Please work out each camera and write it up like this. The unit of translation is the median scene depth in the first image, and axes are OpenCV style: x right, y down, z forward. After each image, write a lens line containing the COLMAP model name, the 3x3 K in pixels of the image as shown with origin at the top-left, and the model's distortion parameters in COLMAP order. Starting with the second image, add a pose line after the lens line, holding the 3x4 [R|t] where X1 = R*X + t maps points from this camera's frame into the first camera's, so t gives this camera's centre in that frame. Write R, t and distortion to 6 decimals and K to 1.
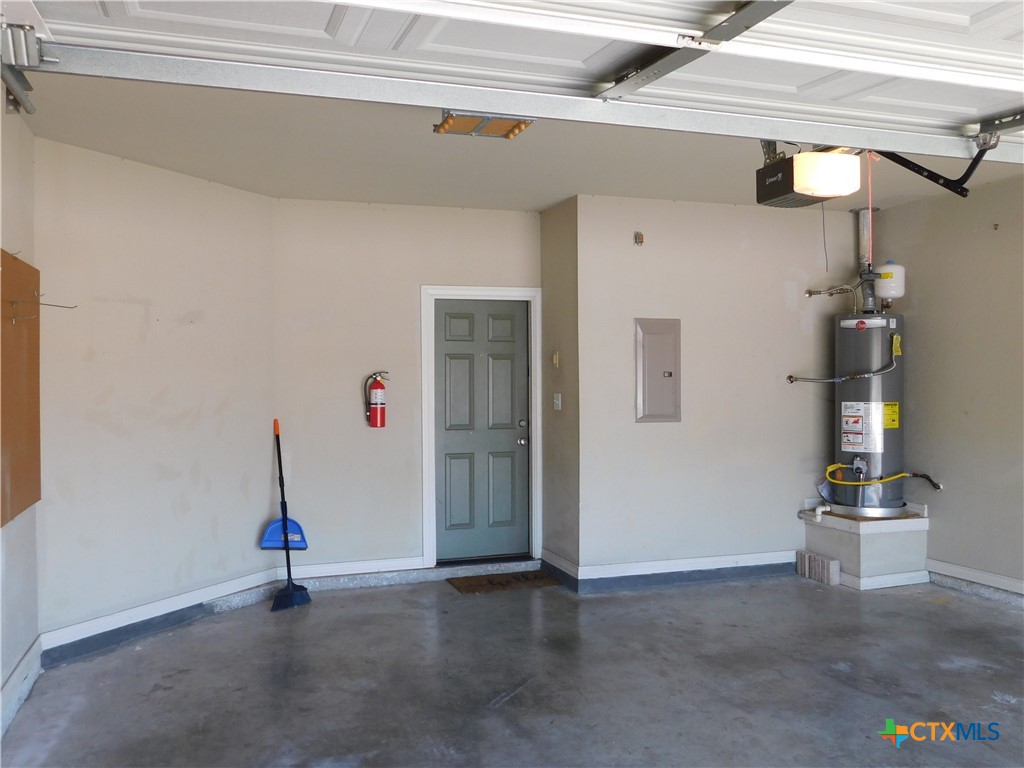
lens RADIAL K [[886.4, 0, 509.2], [0, 886.4, 385.0], [0, 0, 1]] dist [-0.012328, 0.006423]
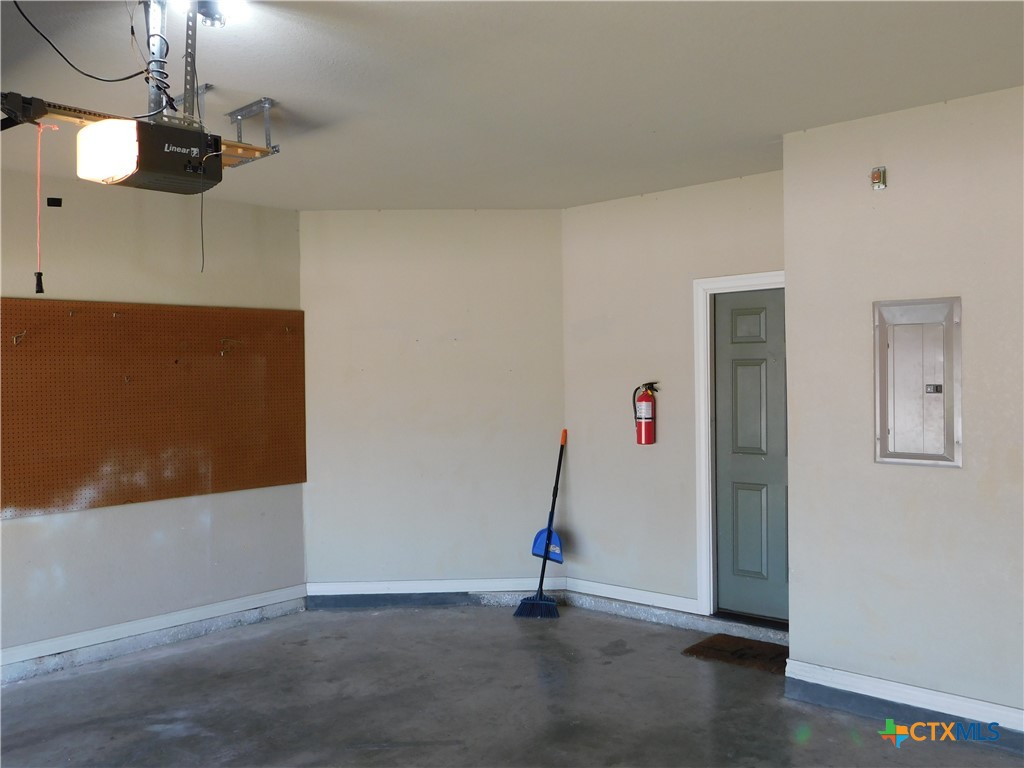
lens RADIAL K [[886.4, 0, 507.3], [0, 886.4, 384.4], [0, 0, 1]] dist [-0.012328, 0.006423]
pose [[0.484533, 0.005818, -0.874754, 0.615975], [0.003428, 0.999958, 0.008550, -0.022773], [0.874766, -0.007141, 0.484493, 0.481465]]
